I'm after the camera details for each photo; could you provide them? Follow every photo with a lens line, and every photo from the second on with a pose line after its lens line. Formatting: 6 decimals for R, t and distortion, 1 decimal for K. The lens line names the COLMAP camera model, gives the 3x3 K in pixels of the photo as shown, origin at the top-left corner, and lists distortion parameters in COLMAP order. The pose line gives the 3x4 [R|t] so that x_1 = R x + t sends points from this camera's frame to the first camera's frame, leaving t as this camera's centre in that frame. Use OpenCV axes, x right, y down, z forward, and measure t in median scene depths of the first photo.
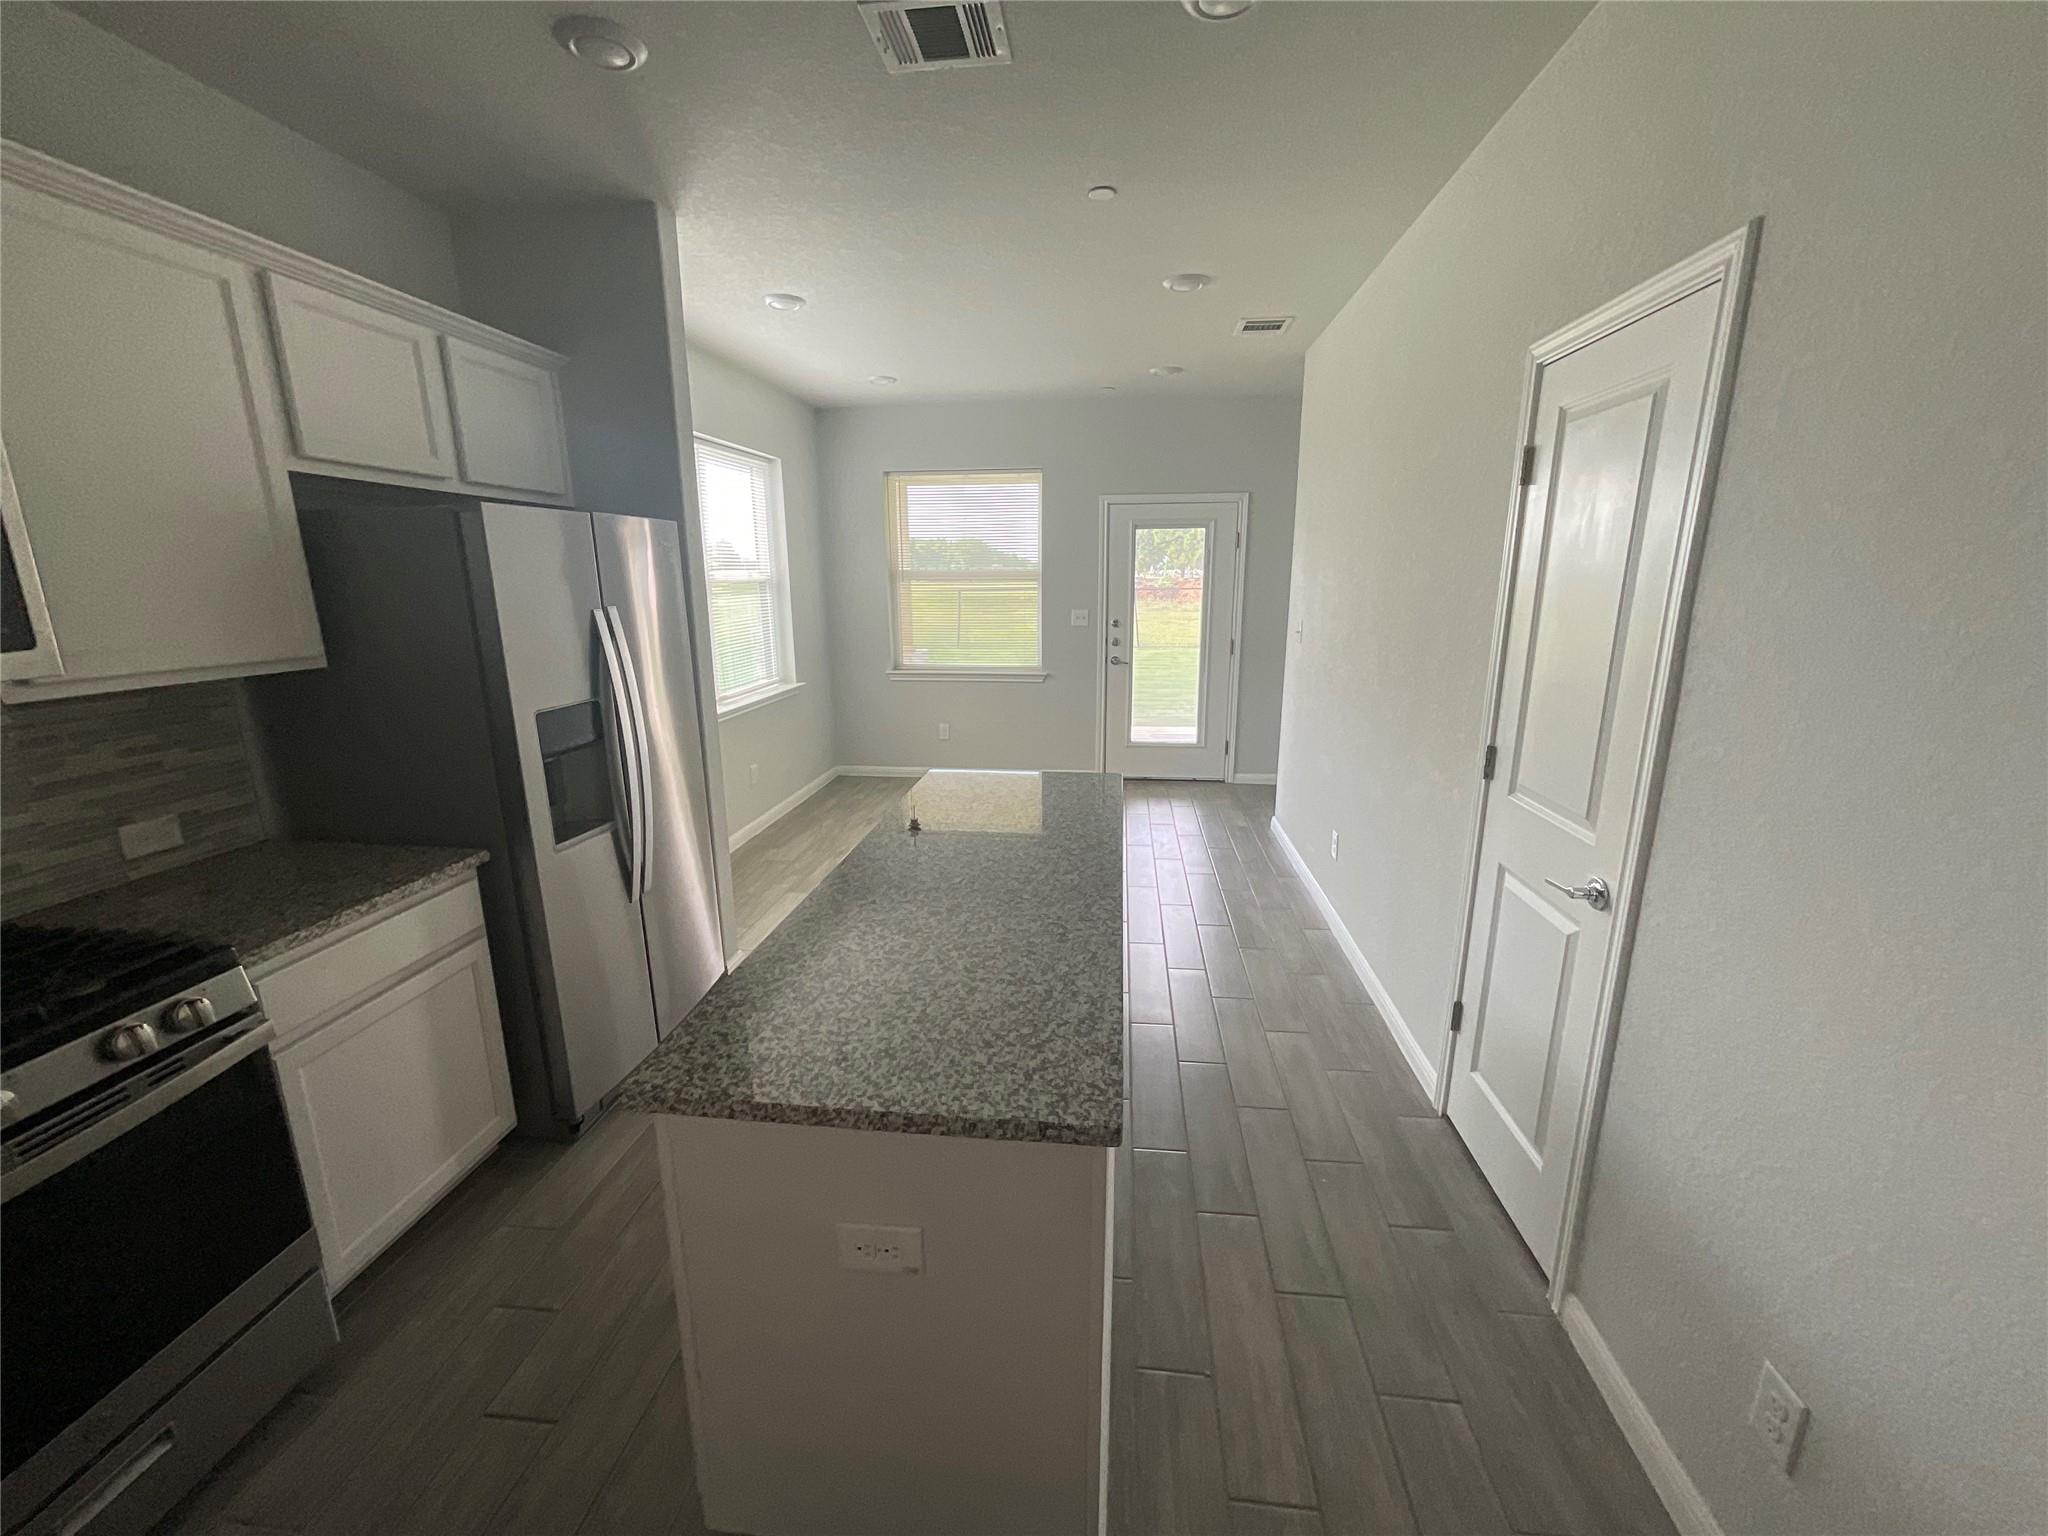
lens RADIAL K [[826.3, 0, 1013.5], [0, 826.3, 767.9], [0, 0, 1]] dist [0.001532, 0.000274]
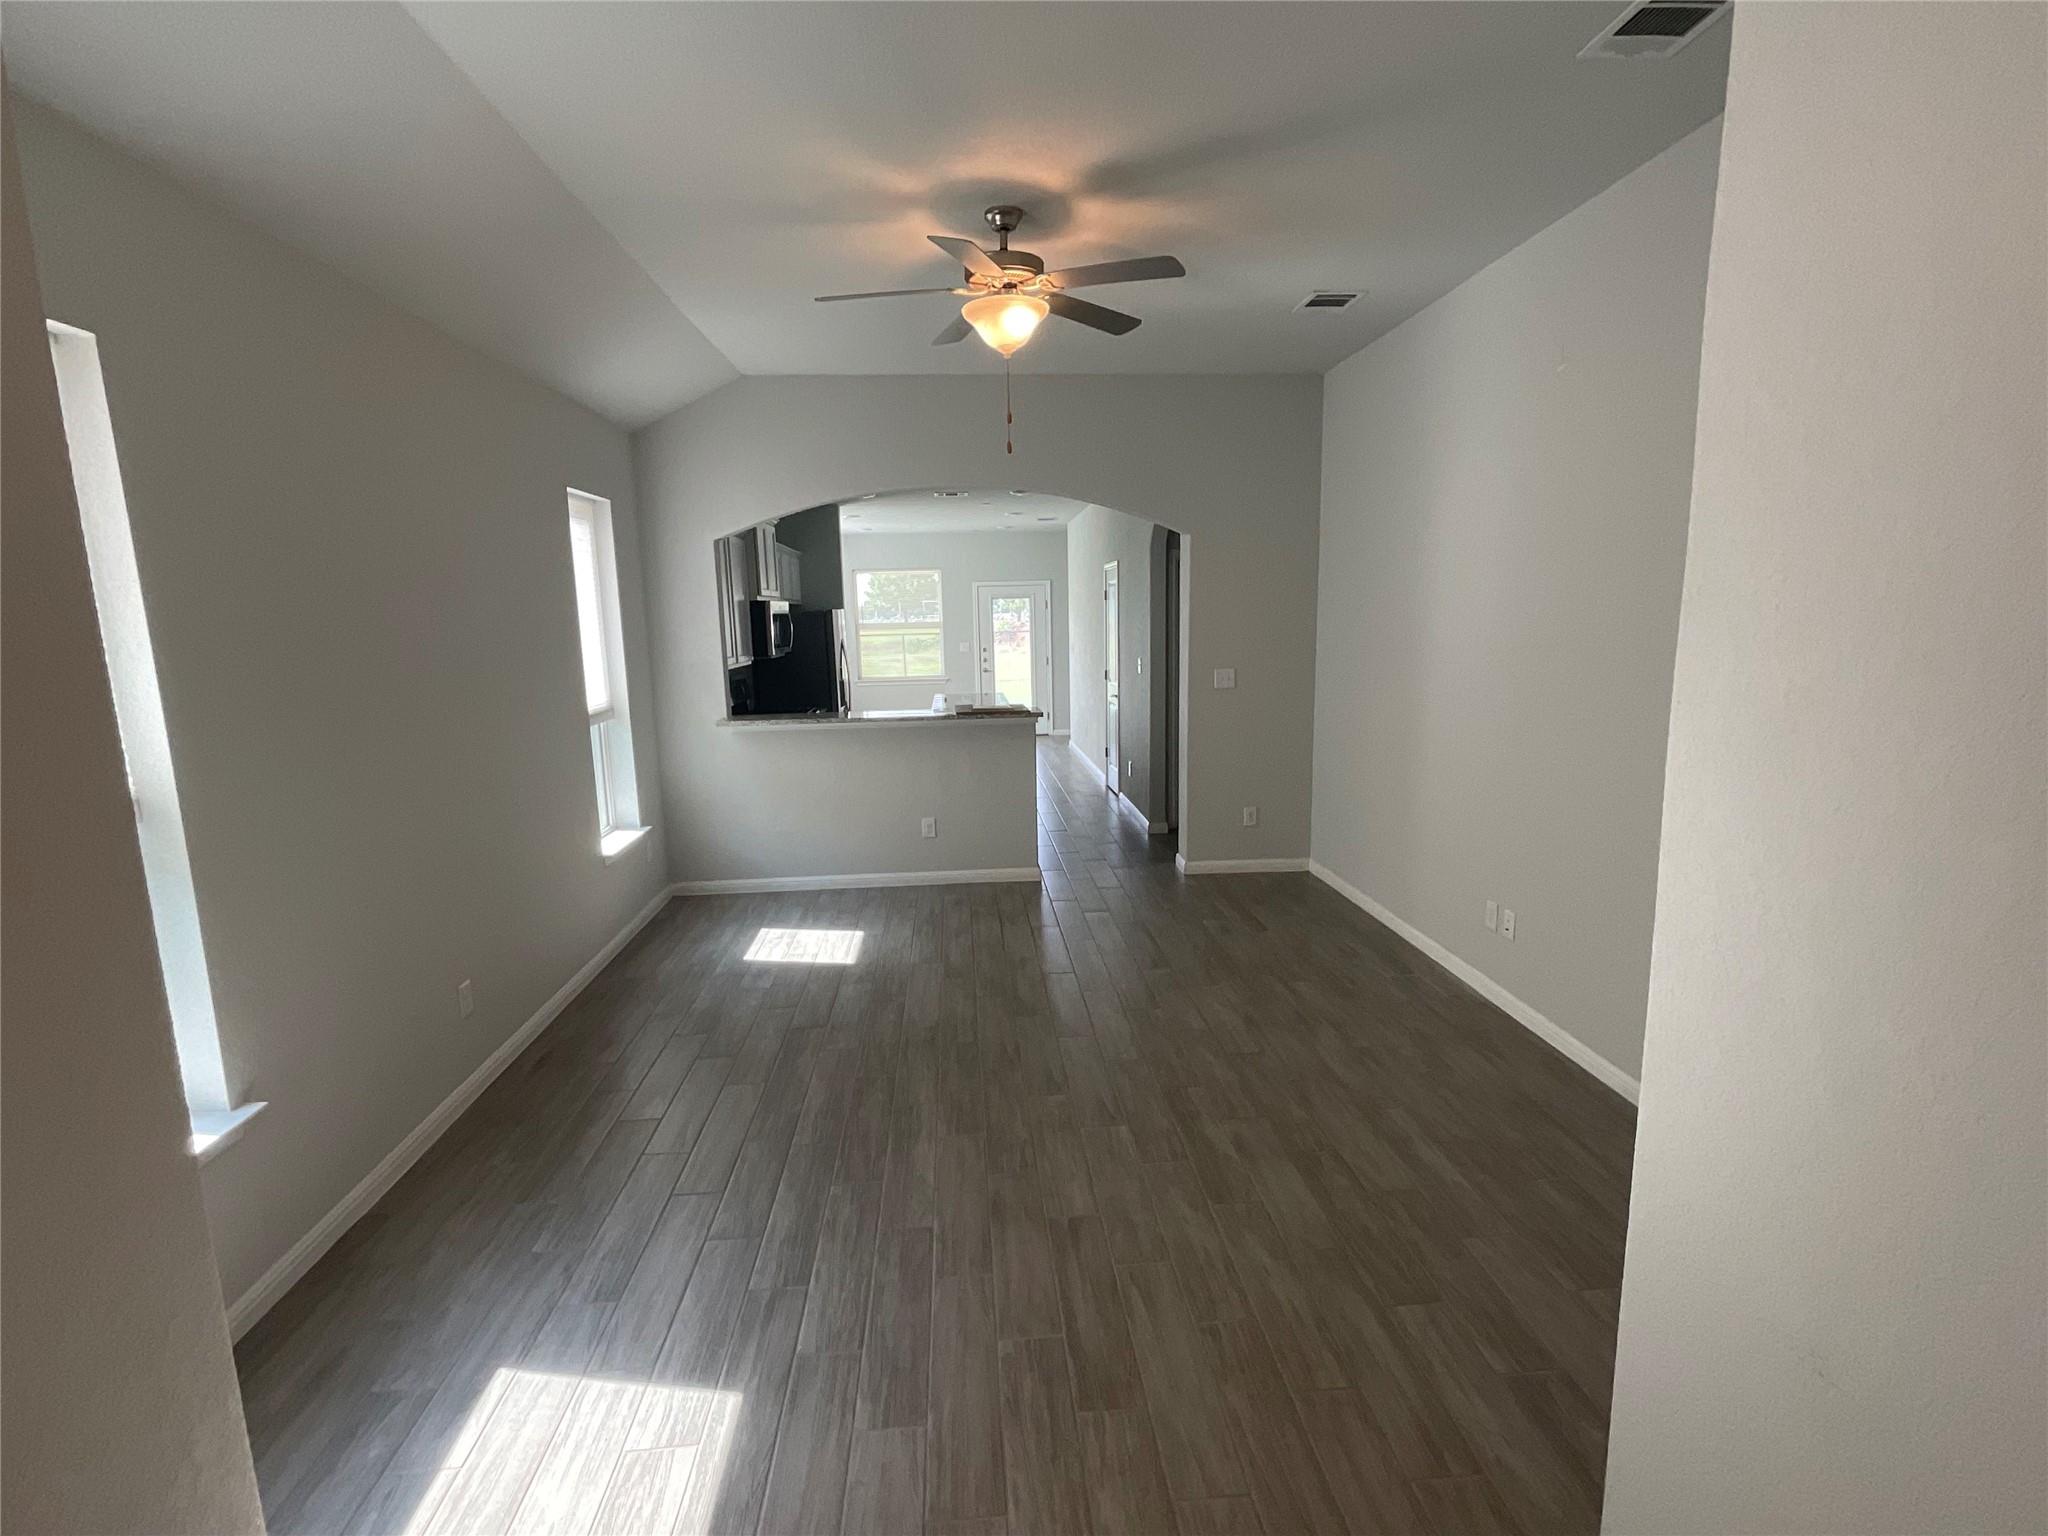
lens RADIAL K [[934.1, 0, 1028.1], [0, 934.1, 768.8], [0, 0, 1]] dist [-0.002010, -0.000503]
pose [[0.980256, -0.044889, 0.192572, -0.518742], [0.057751, 0.996422, -0.061703, 0.595736], [-0.189114, 0.071606, 0.979341, -2.760888]]
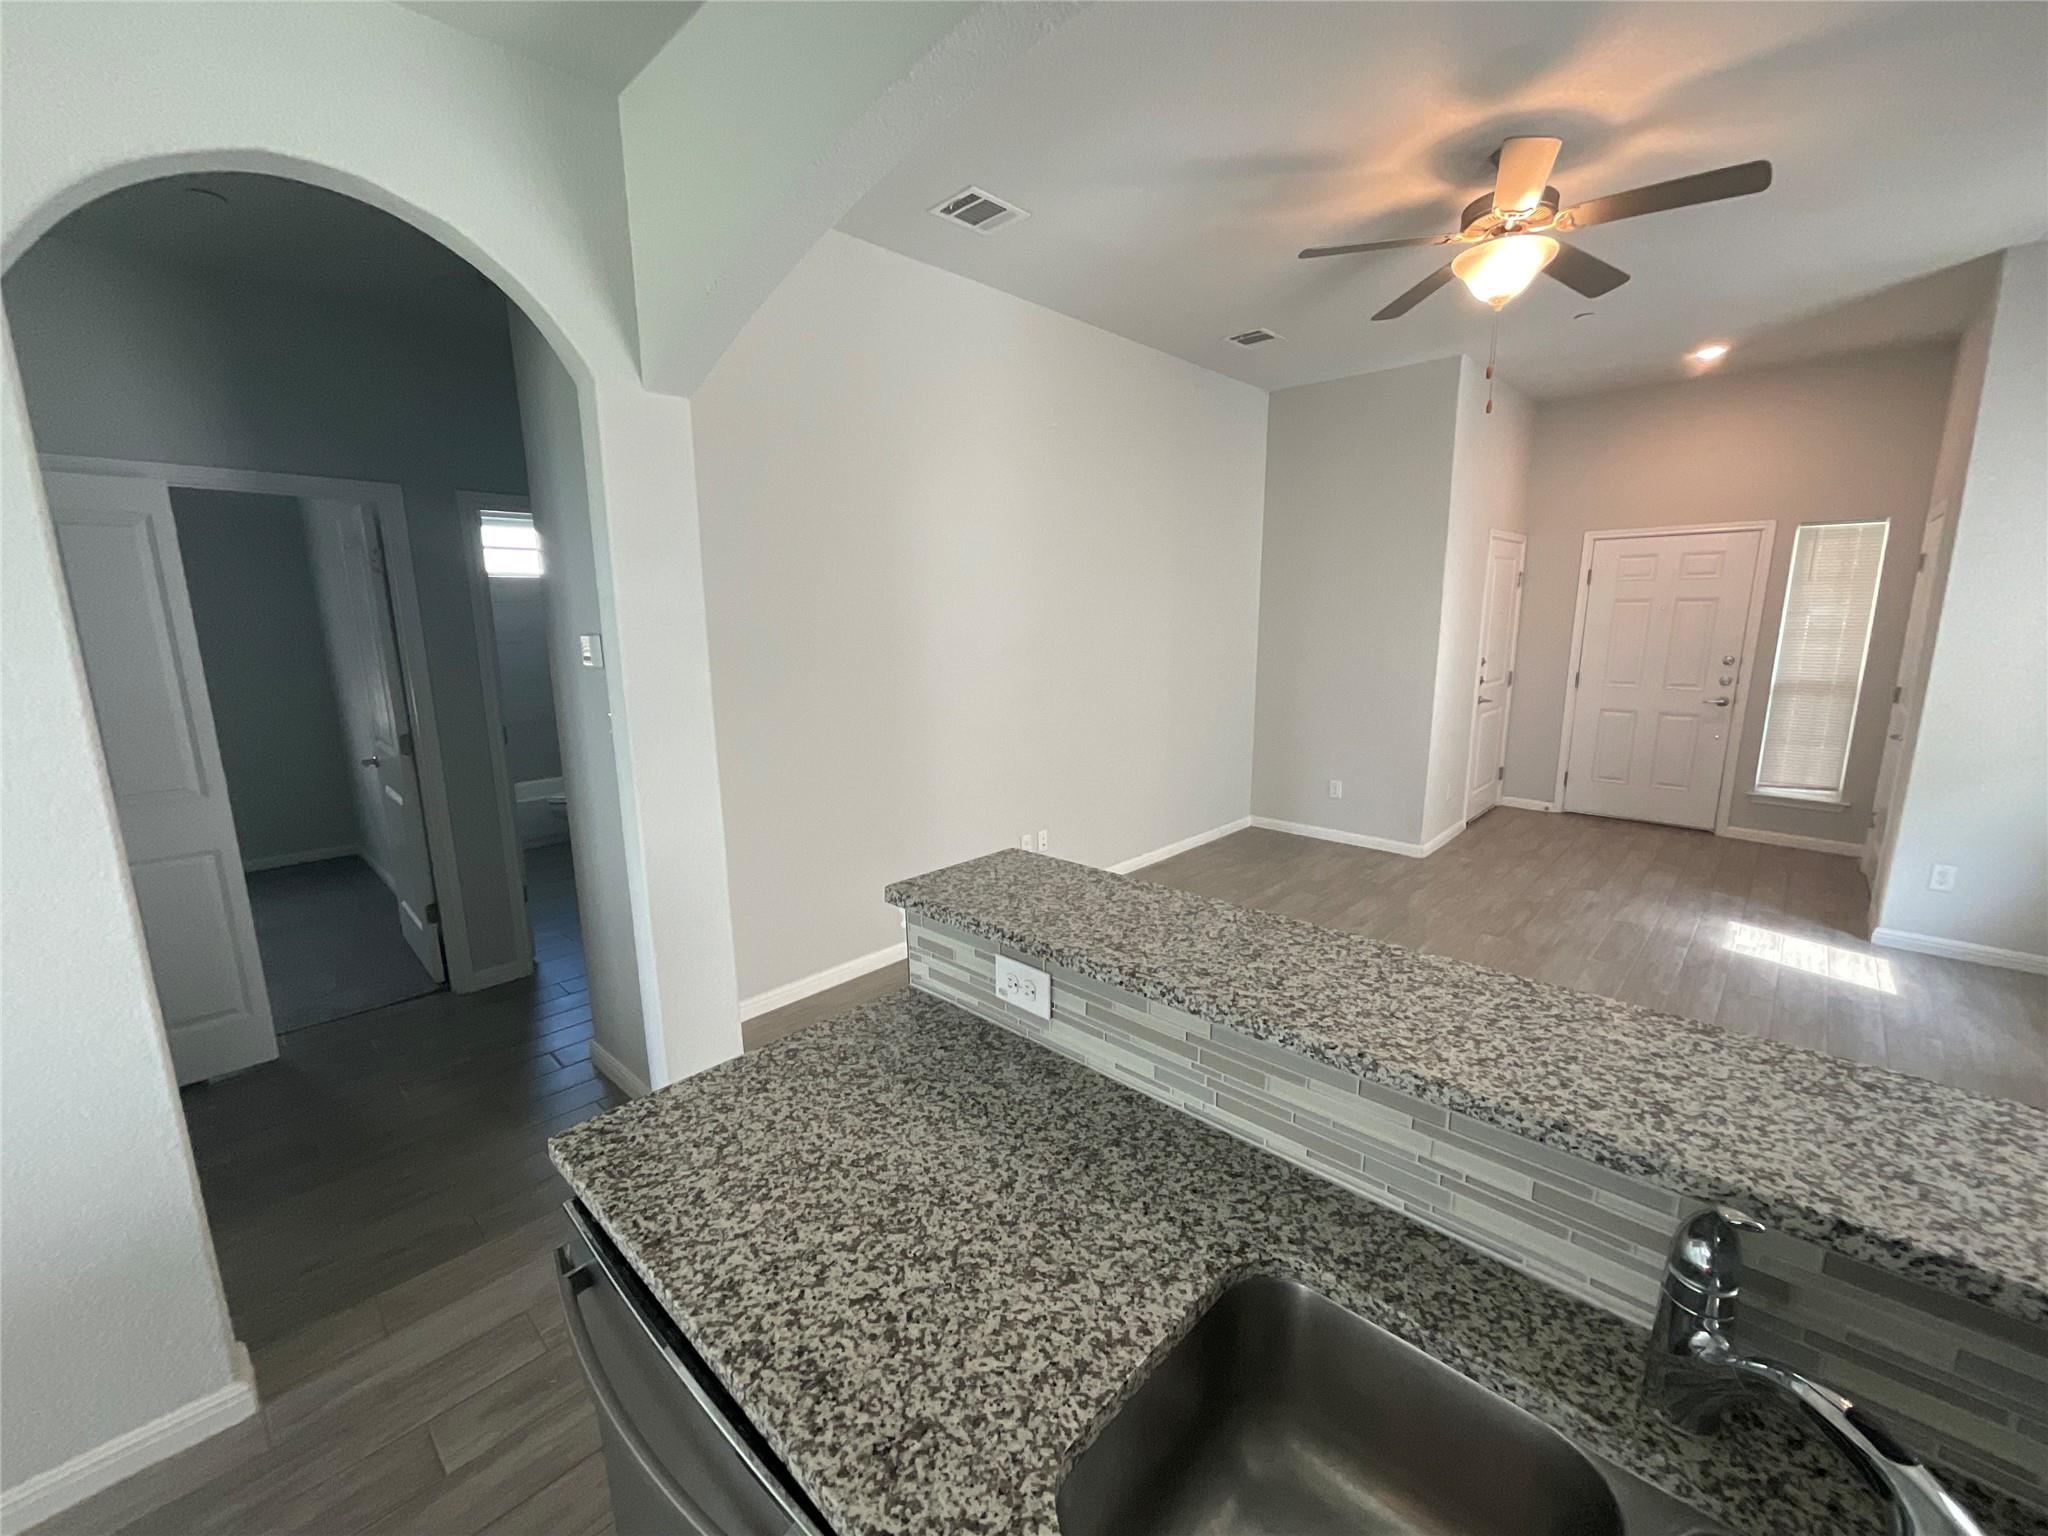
lens RADIAL K [[826.3, 0, 1035.9], [0, 826.3, 763.6], [0, 0, 1]] dist [0.001532, 0.000274]
pose [[-0.805786, -0.087839, 0.585656, -0.476182], [0.151117, 0.925701, 0.346758, -0.033509], [-0.572601, 0.367916, -0.732643, 0.135089]]
